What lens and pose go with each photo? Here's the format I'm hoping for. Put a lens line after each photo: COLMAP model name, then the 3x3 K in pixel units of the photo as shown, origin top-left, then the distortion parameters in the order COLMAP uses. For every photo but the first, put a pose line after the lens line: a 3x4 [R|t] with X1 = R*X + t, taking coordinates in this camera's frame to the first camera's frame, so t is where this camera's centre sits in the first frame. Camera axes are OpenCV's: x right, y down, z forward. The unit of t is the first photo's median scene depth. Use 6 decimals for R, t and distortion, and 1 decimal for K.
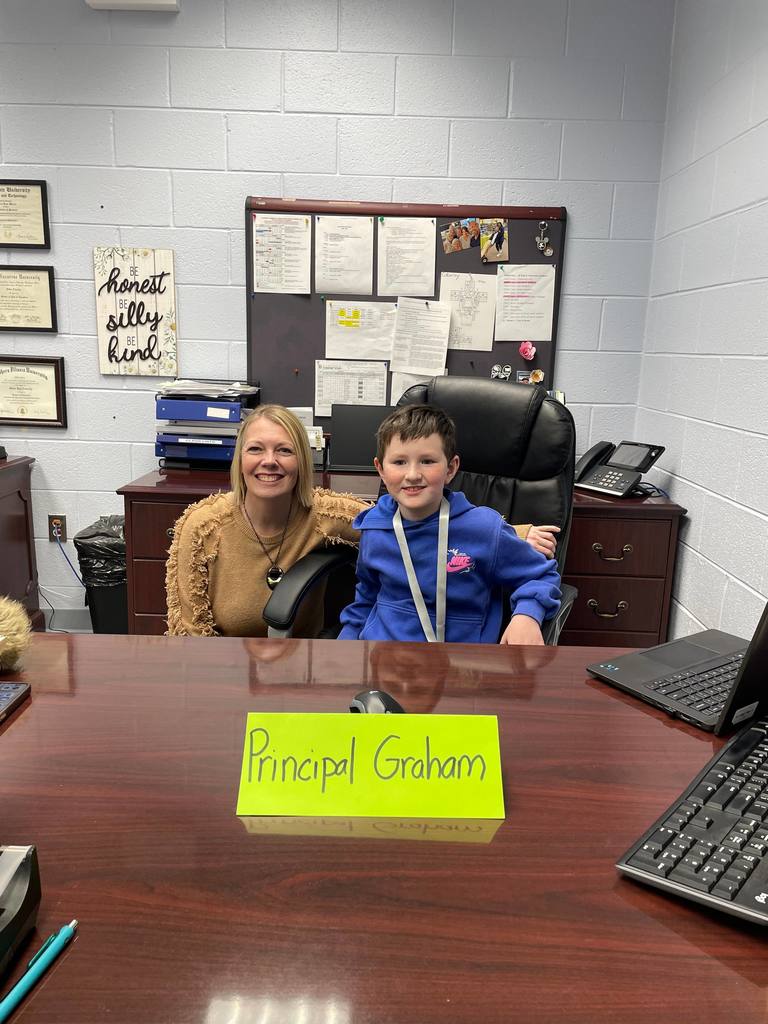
lens RADIAL K [[785.0, 0, 384.4], [0, 785.0, 512.1], [0, 0, 1]] dist [0.016105, 0.002986]
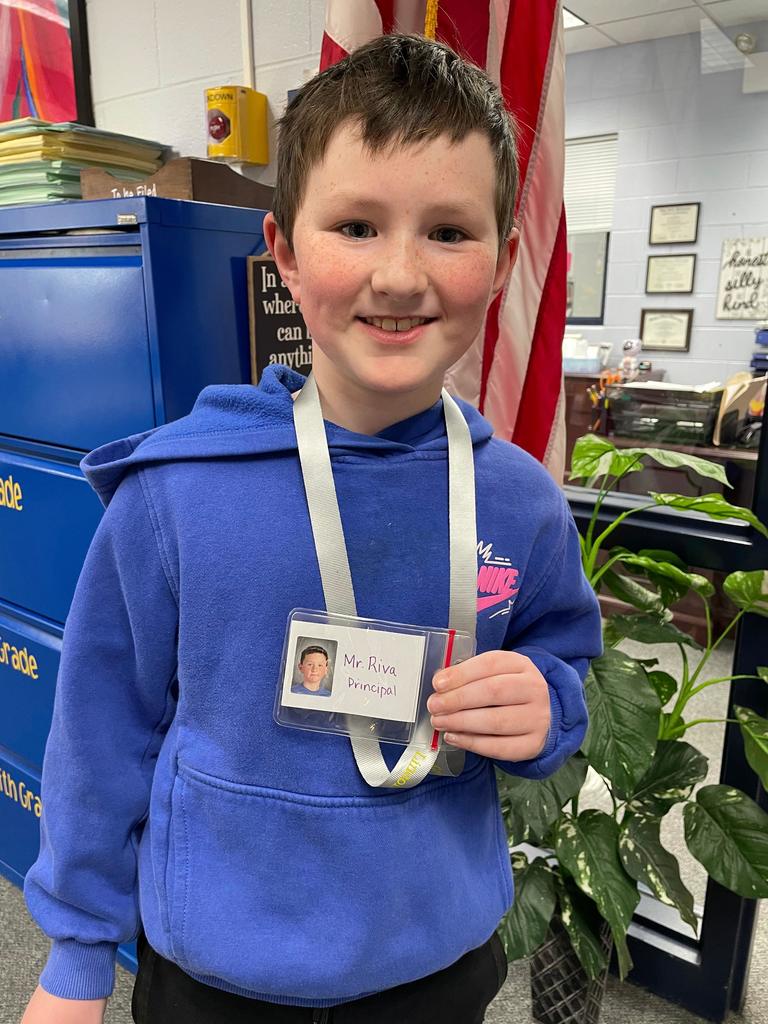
lens RADIAL K [[785.0, 0, 384.6], [0, 785.0, 514.4], [0, 0, 1]] dist [0.016105, 0.002986]
pose [[0.814601, 0.124216, -0.566565, 0.054933], [-0.092653, 0.992123, 0.084300, 0.155498], [0.572574, -0.016177, 0.819693, -0.745231]]
